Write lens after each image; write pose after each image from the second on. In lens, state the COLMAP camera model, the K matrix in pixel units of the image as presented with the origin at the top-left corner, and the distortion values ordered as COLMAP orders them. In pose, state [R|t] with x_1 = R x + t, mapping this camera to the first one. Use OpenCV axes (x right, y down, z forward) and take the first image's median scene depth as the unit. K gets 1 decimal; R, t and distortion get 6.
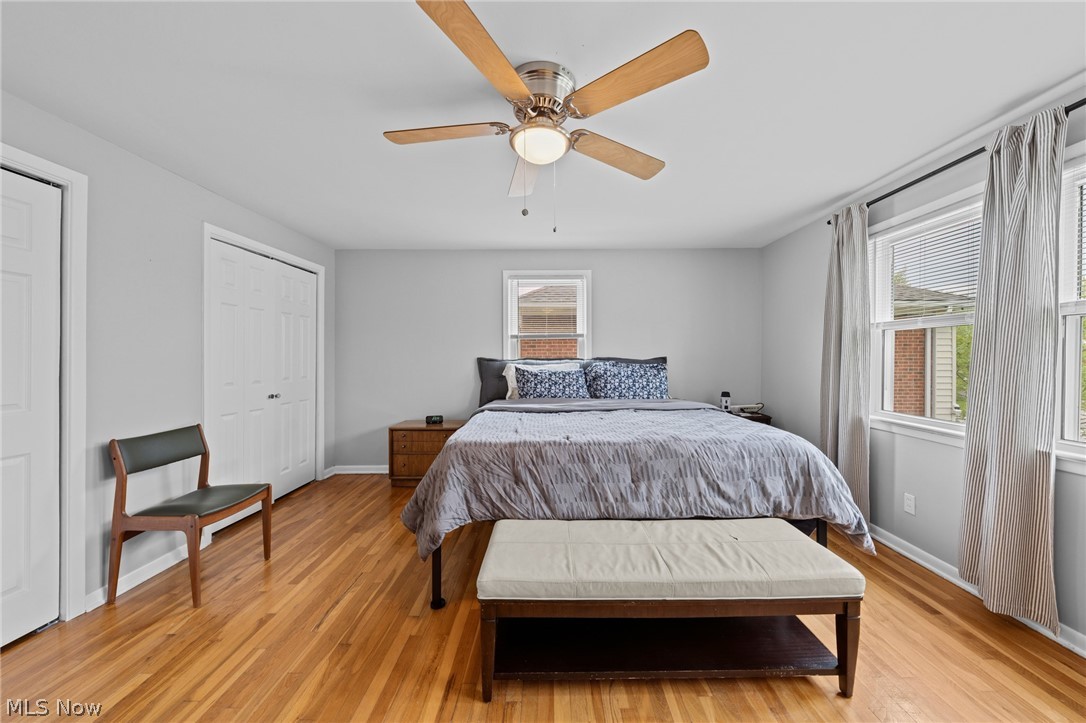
lens RADIAL K [[382.1, 0, 543.2], [0, 382.1, 356.9], [0, 0, 1]] dist [-0.006859, 0.000113]
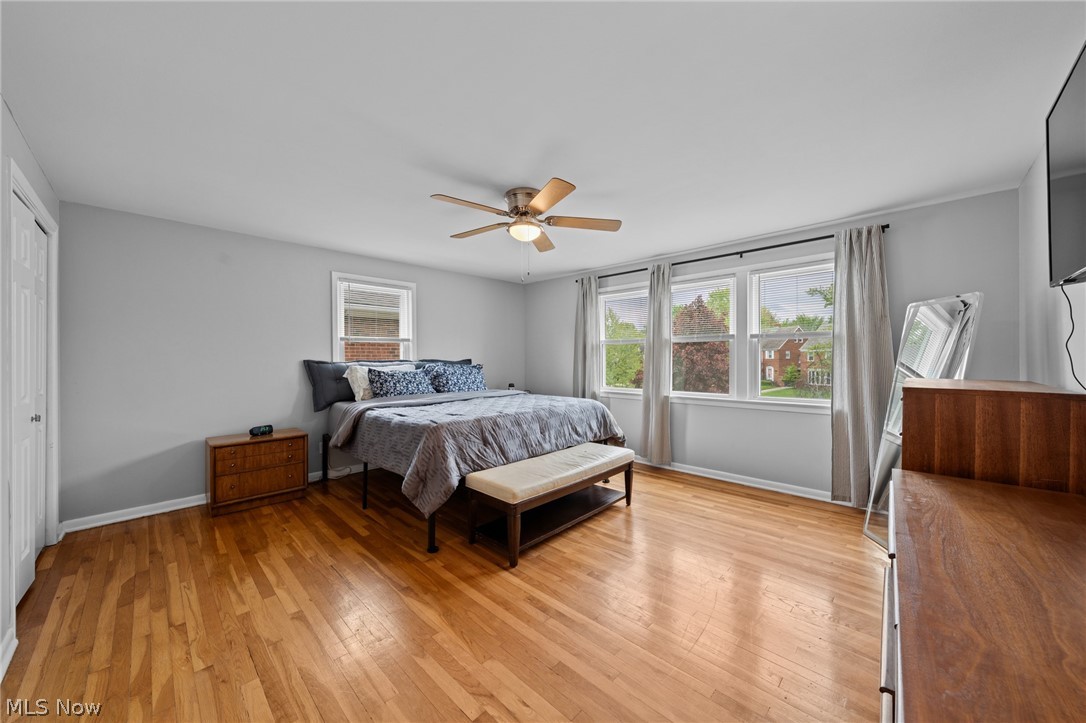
lens RADIAL K [[396.5, 0, 546.4], [0, 396.5, 358.6], [0, 0, 1]] dist [-0.001493, -0.000098]
pose [[0.687001, 0.000271, 0.726656, -1.006168], [0.001774, 0.999996, -0.002051, 0.003144], [-0.726654, 0.002698, 0.686998, -0.211355]]
